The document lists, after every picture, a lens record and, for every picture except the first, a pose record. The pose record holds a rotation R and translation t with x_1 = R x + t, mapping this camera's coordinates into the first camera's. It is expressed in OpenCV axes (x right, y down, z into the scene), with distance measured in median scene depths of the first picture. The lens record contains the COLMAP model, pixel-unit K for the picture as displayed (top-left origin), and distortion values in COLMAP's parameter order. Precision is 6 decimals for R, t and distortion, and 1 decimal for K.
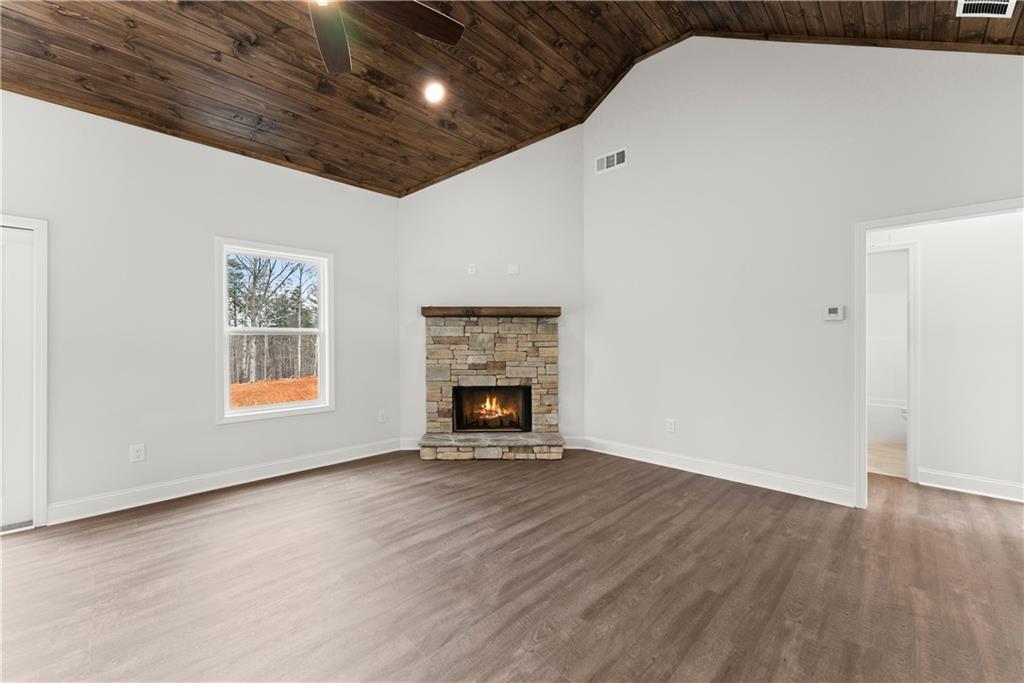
lens RADIAL K [[410.9, 0, 510.1], [0, 410.9, 337.6], [0, 0, 1]] dist [0.001023, 0.000079]
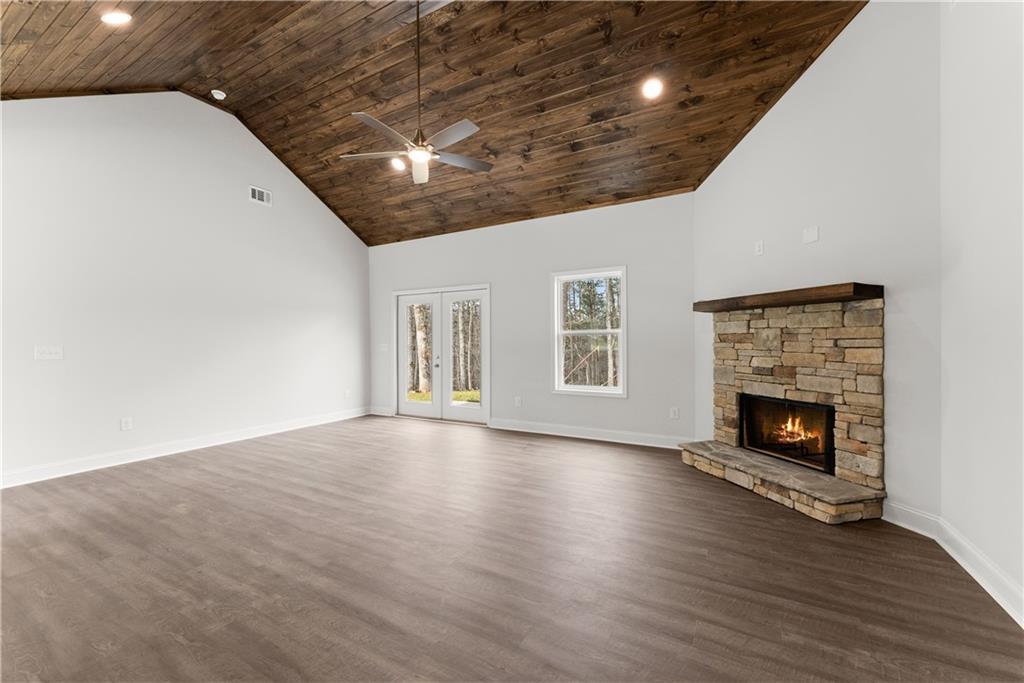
lens RADIAL K [[410.9, 0, 510.1], [0, 410.9, 337.6], [0, 0, 1]] dist [0.001023, 0.000079]
pose [[0.258710, -0.007140, -0.965929, 0.558450], [0.012448, 0.999914, -0.004057, 0.003591], [0.965875, -0.010974, 0.258777, 0.332567]]
